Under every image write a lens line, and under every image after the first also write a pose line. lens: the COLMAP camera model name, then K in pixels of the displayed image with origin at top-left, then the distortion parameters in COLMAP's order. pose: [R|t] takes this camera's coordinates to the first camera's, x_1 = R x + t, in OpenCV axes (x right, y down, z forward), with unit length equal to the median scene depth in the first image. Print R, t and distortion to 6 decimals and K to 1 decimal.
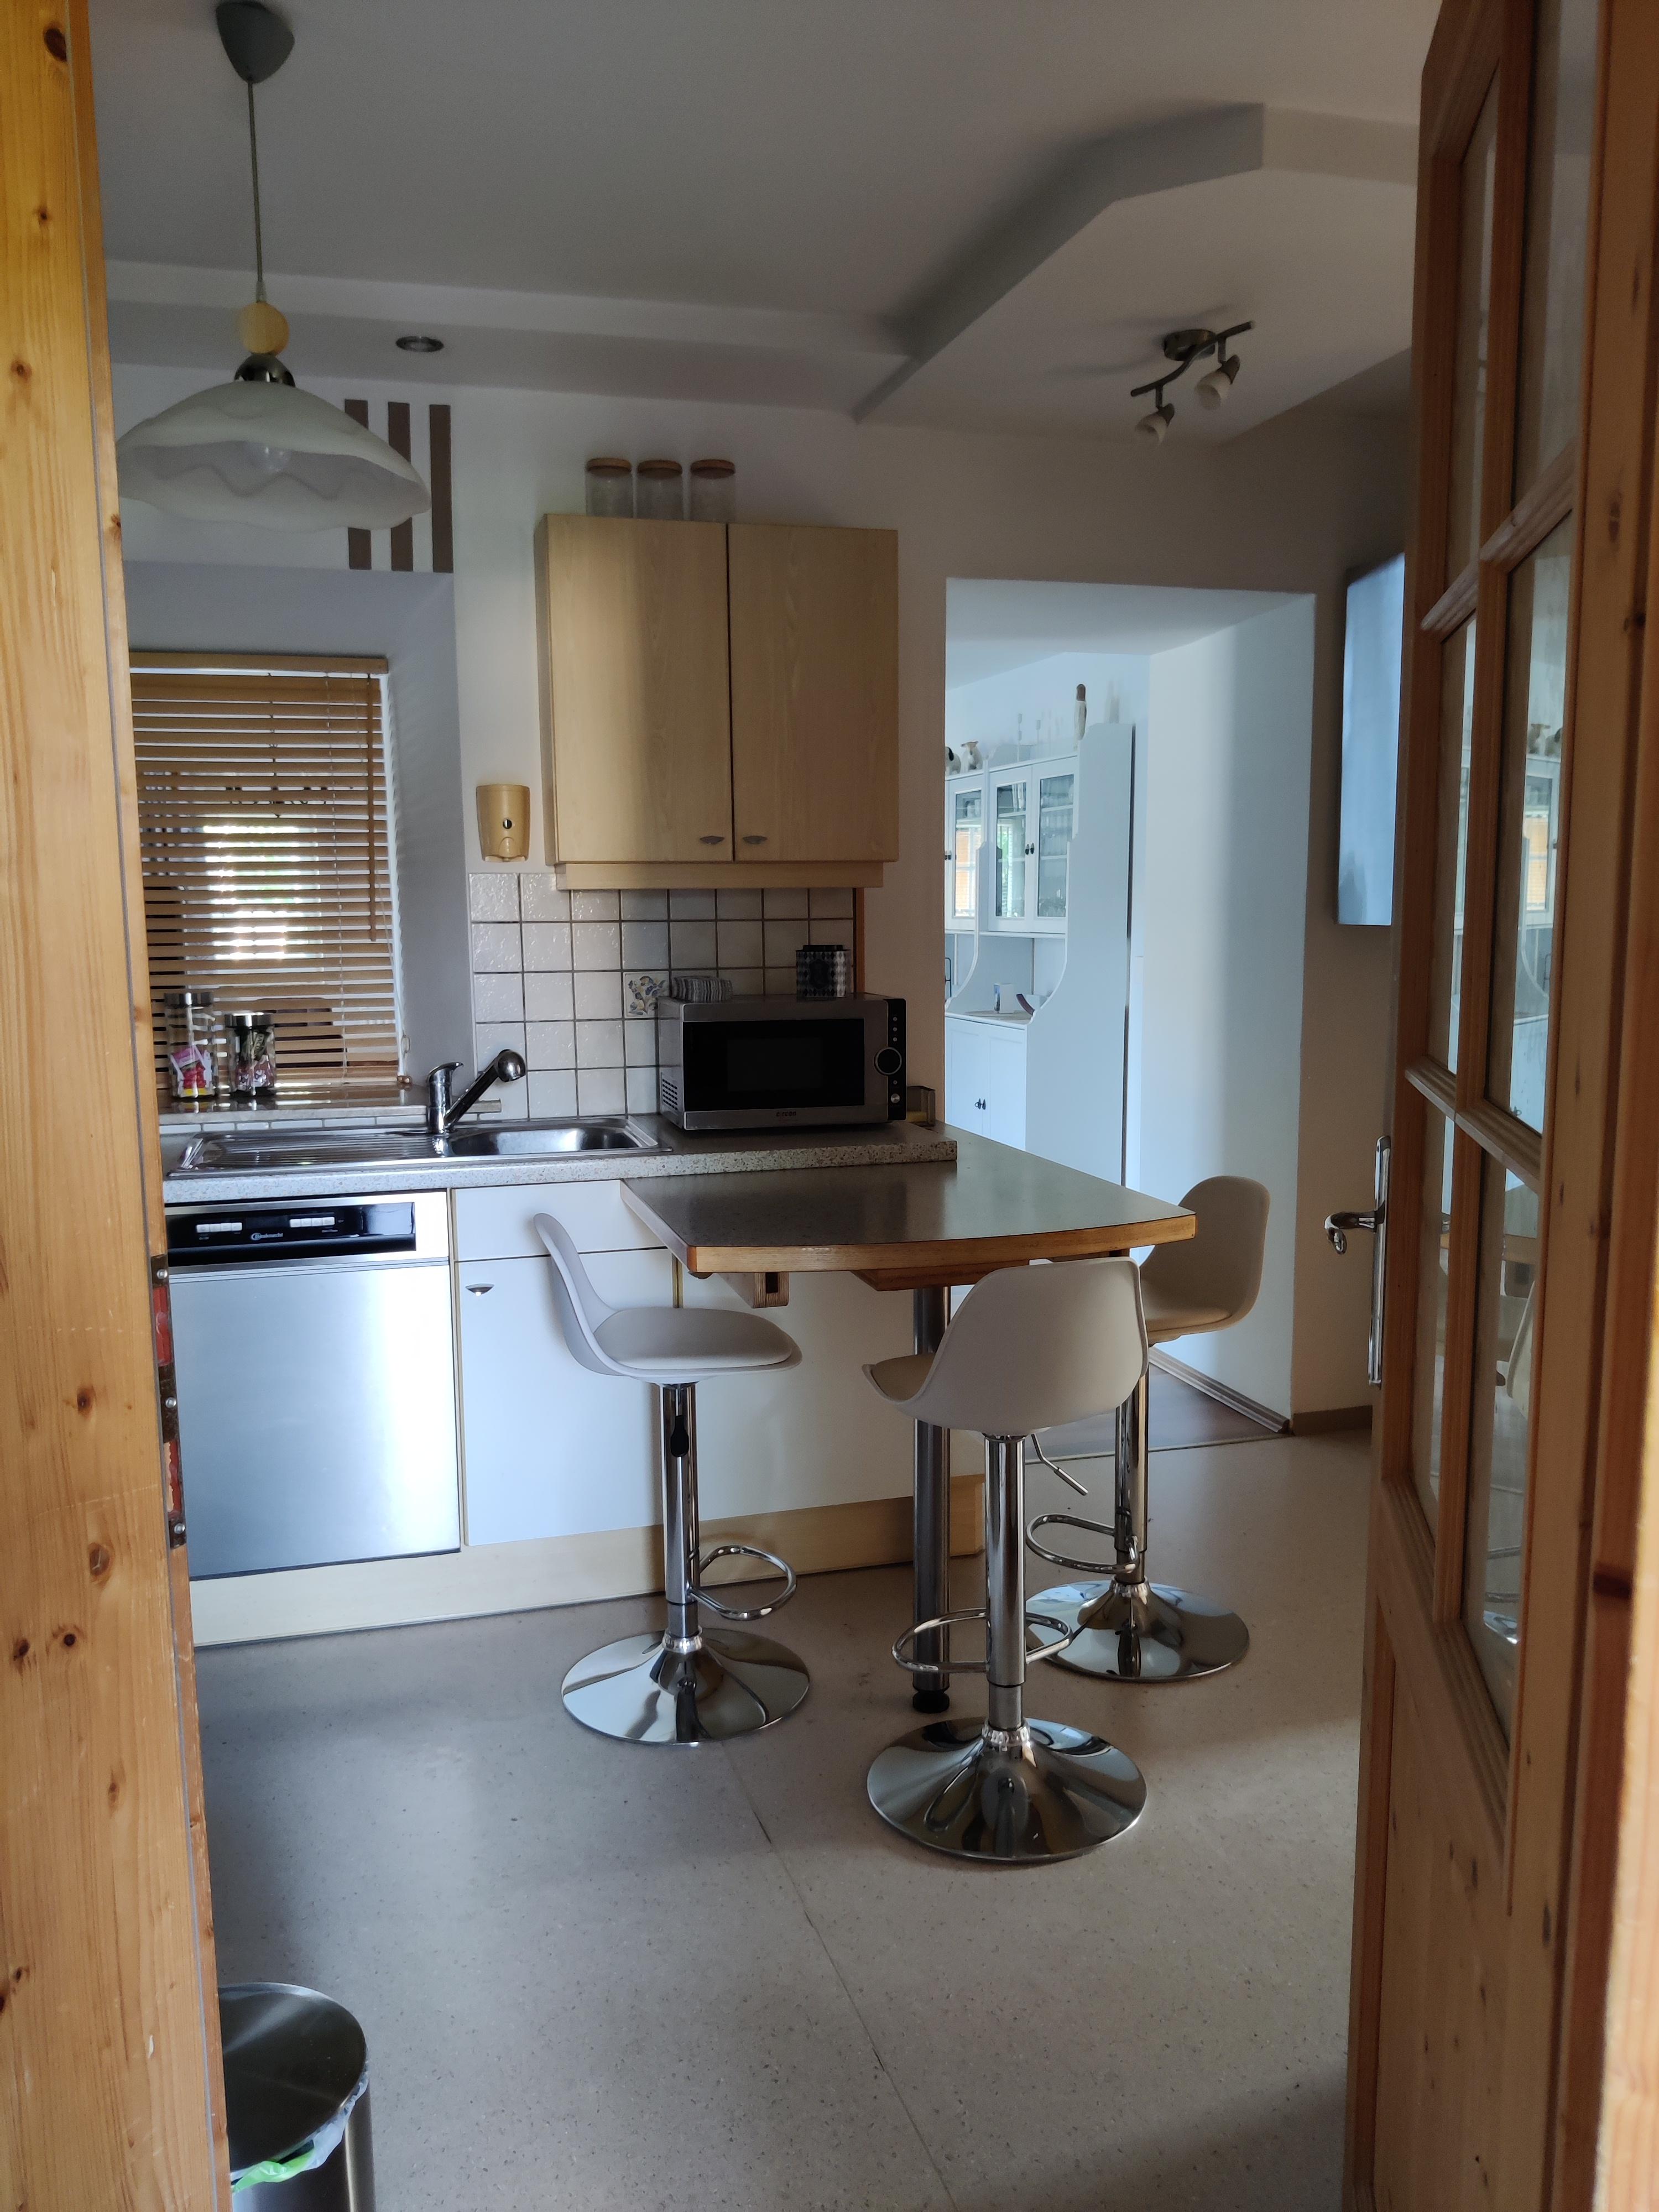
lens RADIAL K [[1656.6, 0, 839.9], [0, 1656.6, 1173.5], [0, 0, 1]] dist [0.062866, -0.137382]
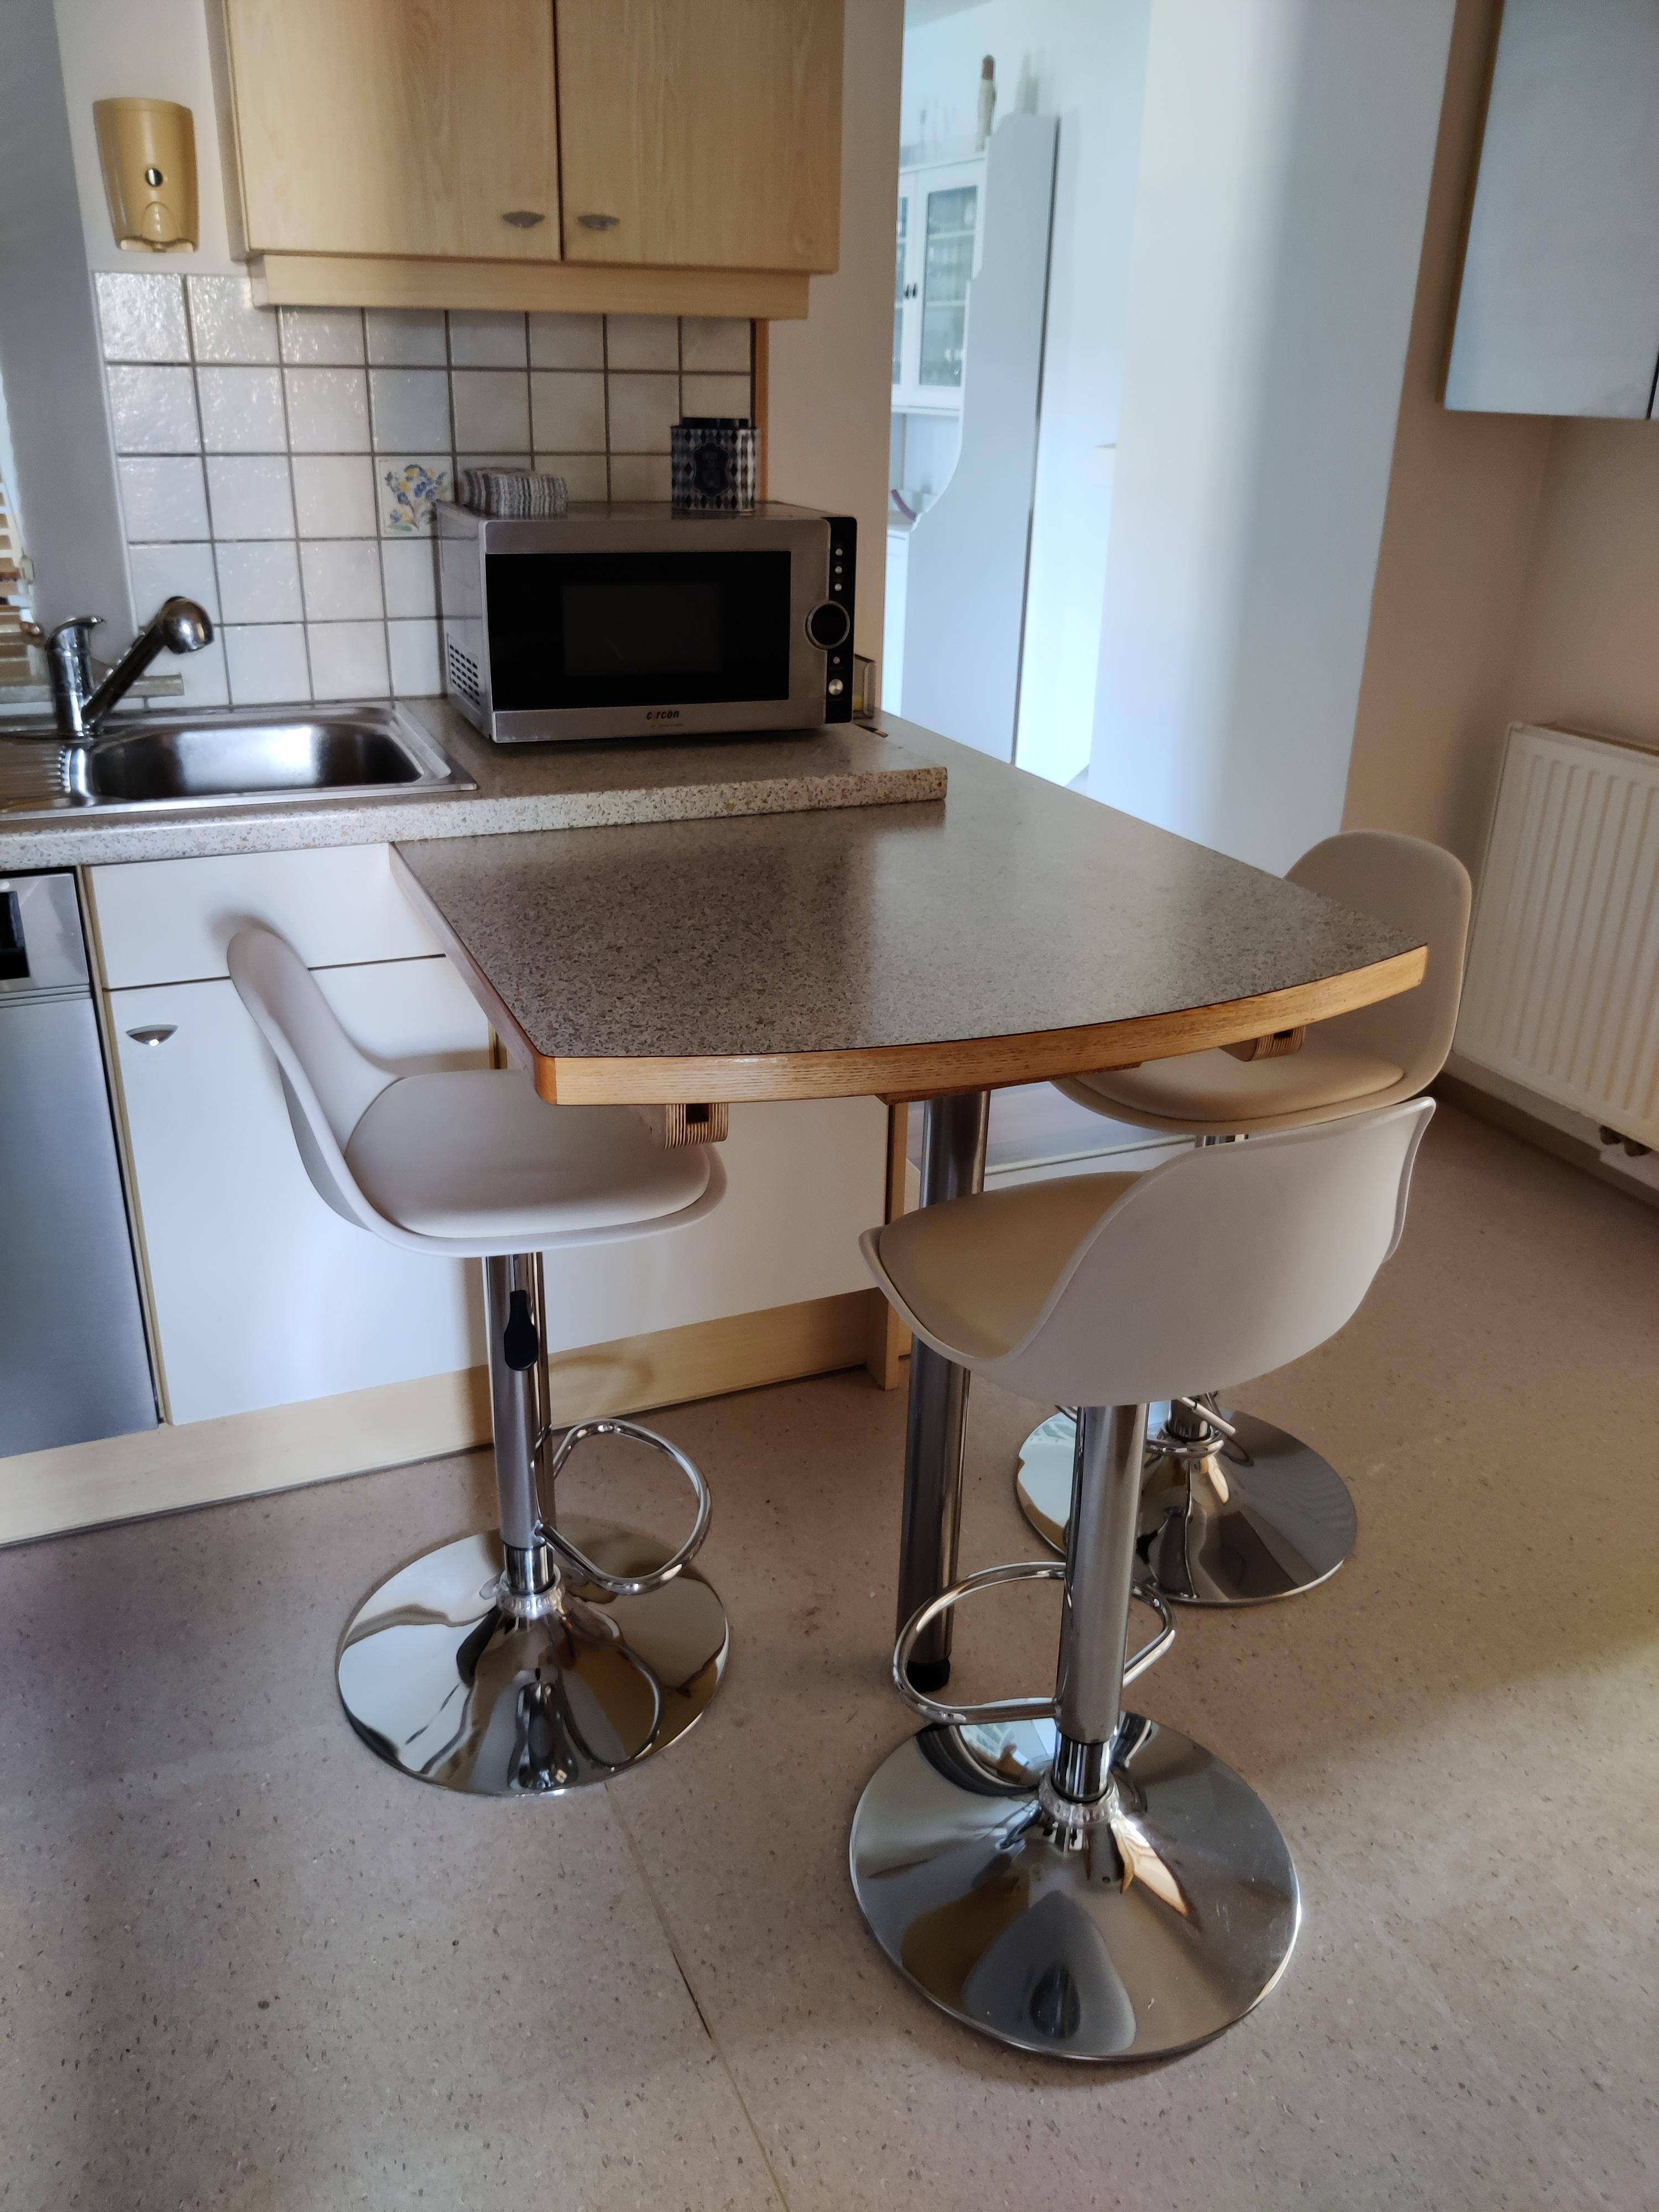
lens RADIAL K [[1708.9, 0, 829.5], [0, 1708.9, 1106.0], [0, 0, 1]] dist [-0.014607, -0.003773]
pose [[0.993212, -0.017488, 0.114995, -0.043578], [-0.011039, 0.969999, 0.242859, -0.046318], [-0.115792, -0.242480, 0.963221, 0.339901]]
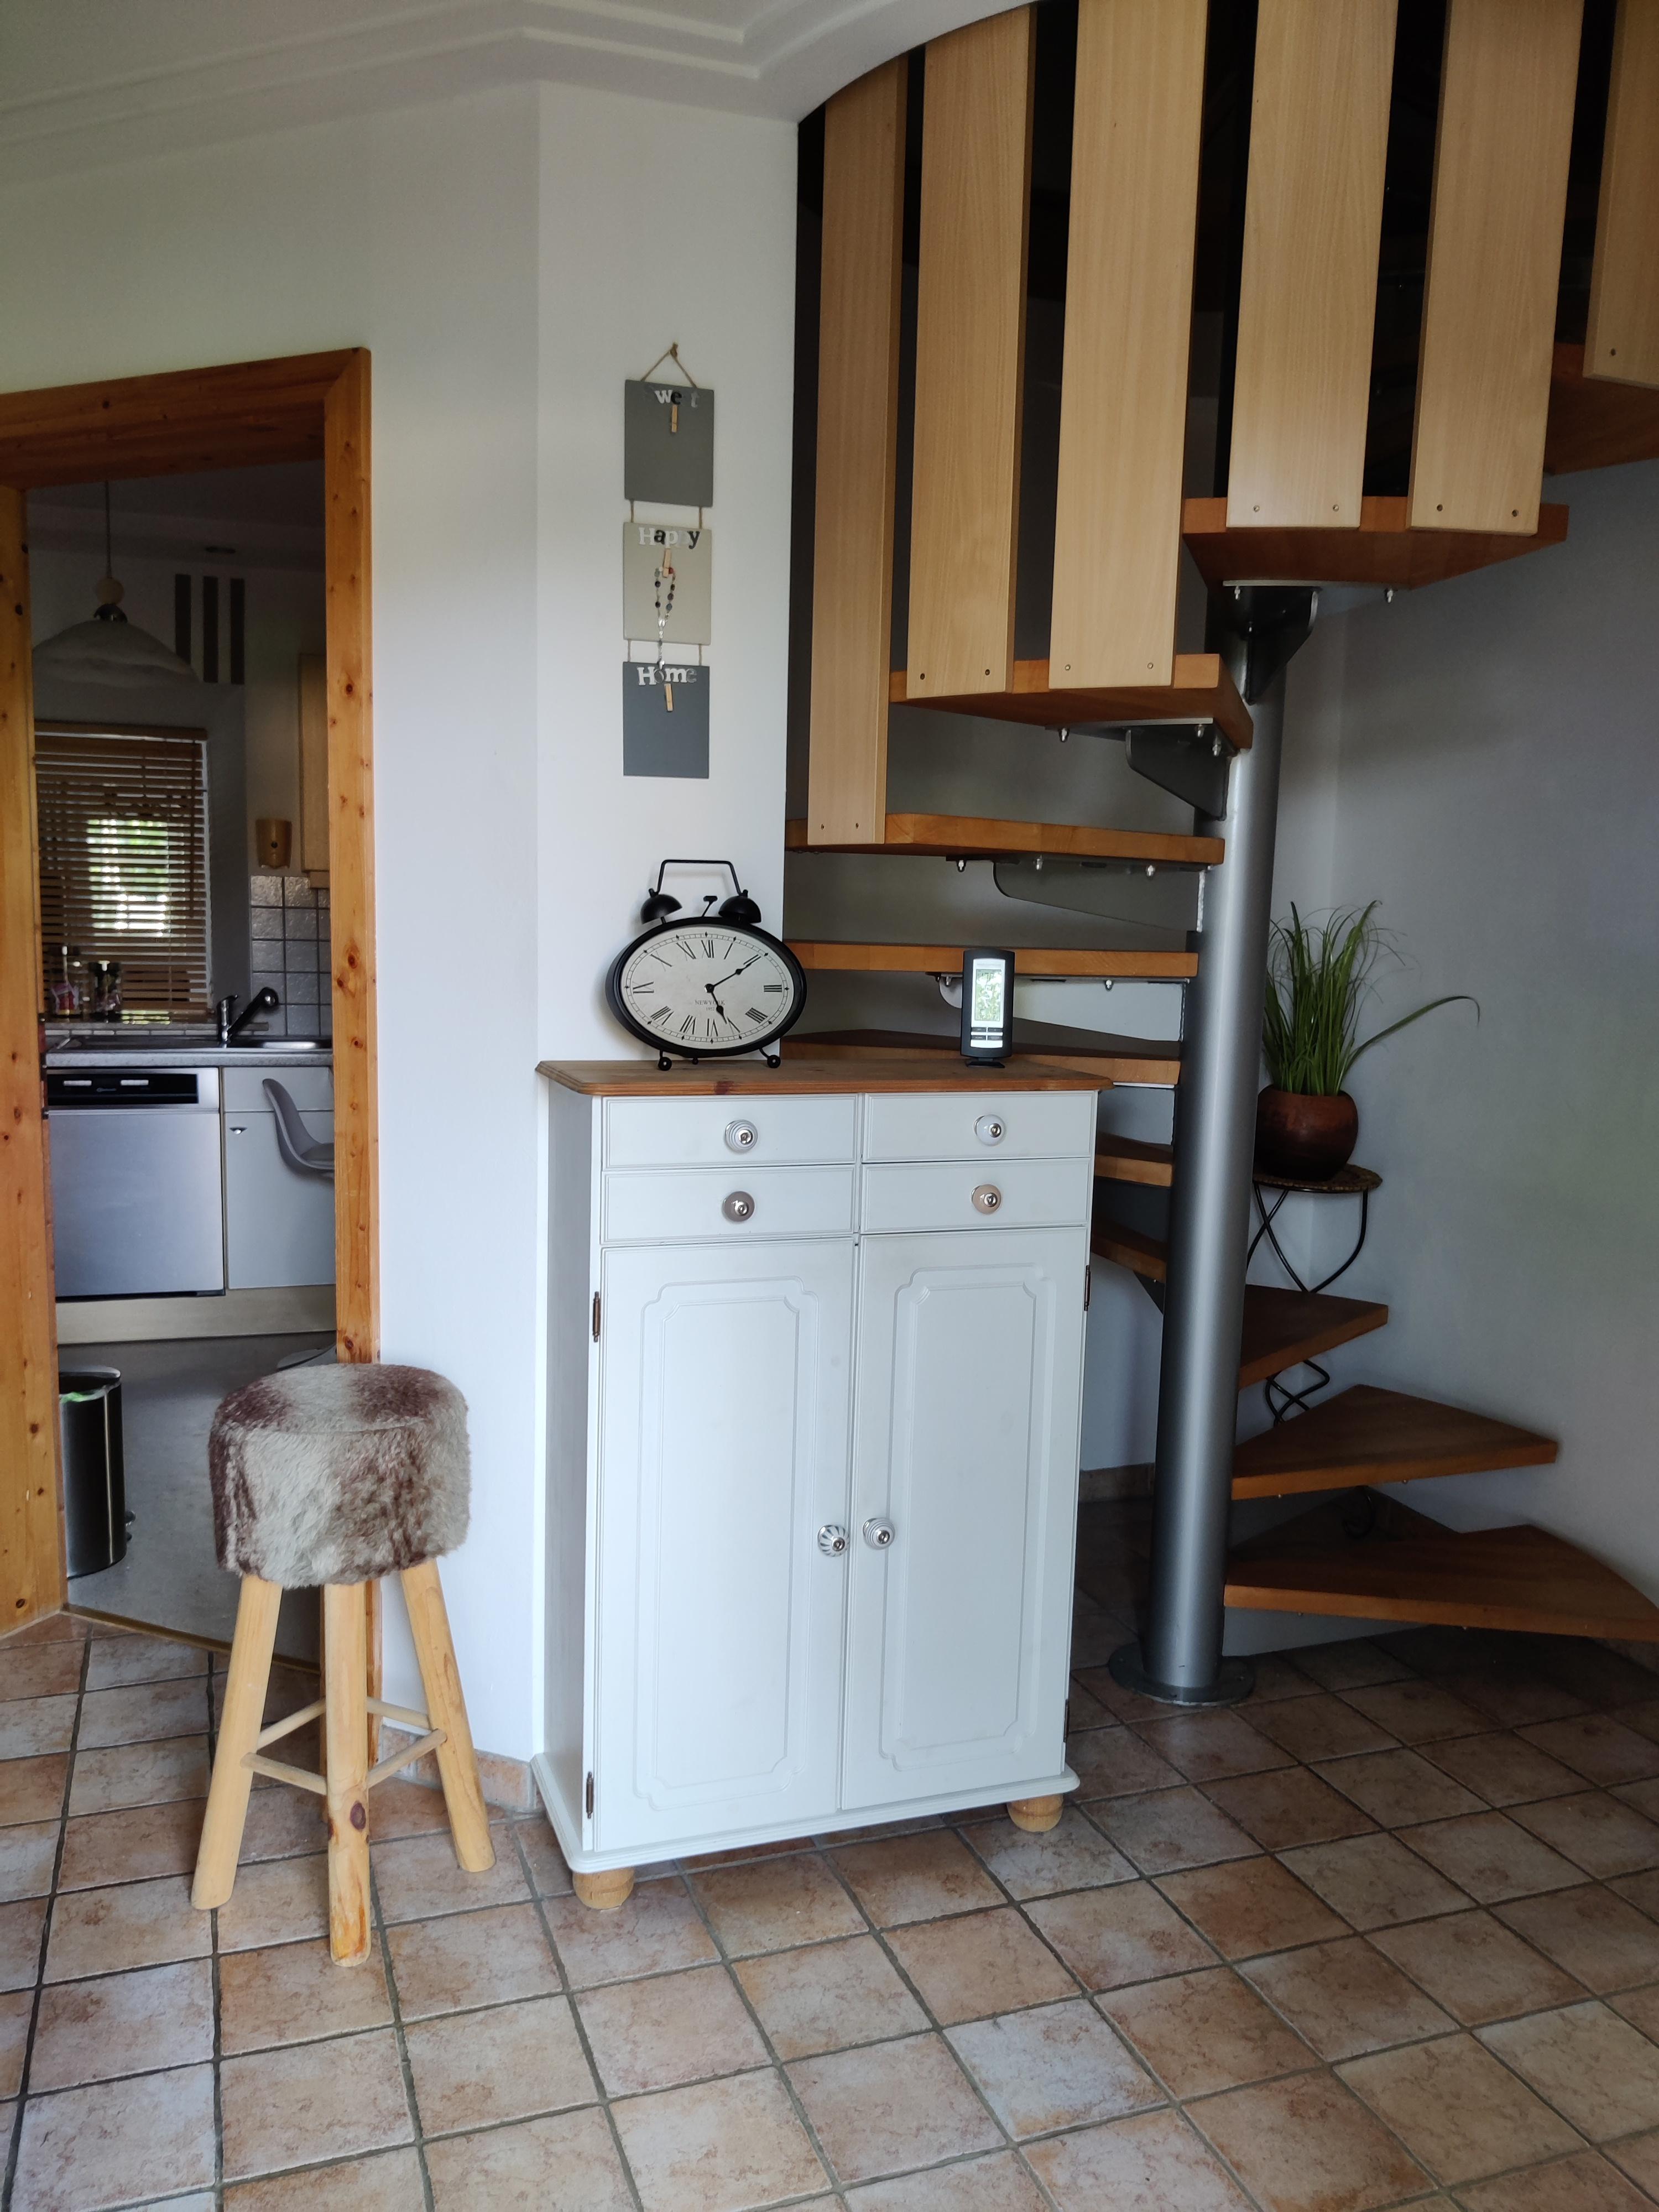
lens RADIAL K [[1627.8, 0, 830.0], [0, 1627.8, 1184.2], [0, 0, 1]] dist [0.073074, -0.217884]
pose [[0.997778, 0.026587, 0.061088, 0.235504], [-0.026767, 0.999639, 0.002134, 0.091602], [-0.061010, -0.003765, 0.998130, -0.570055]]
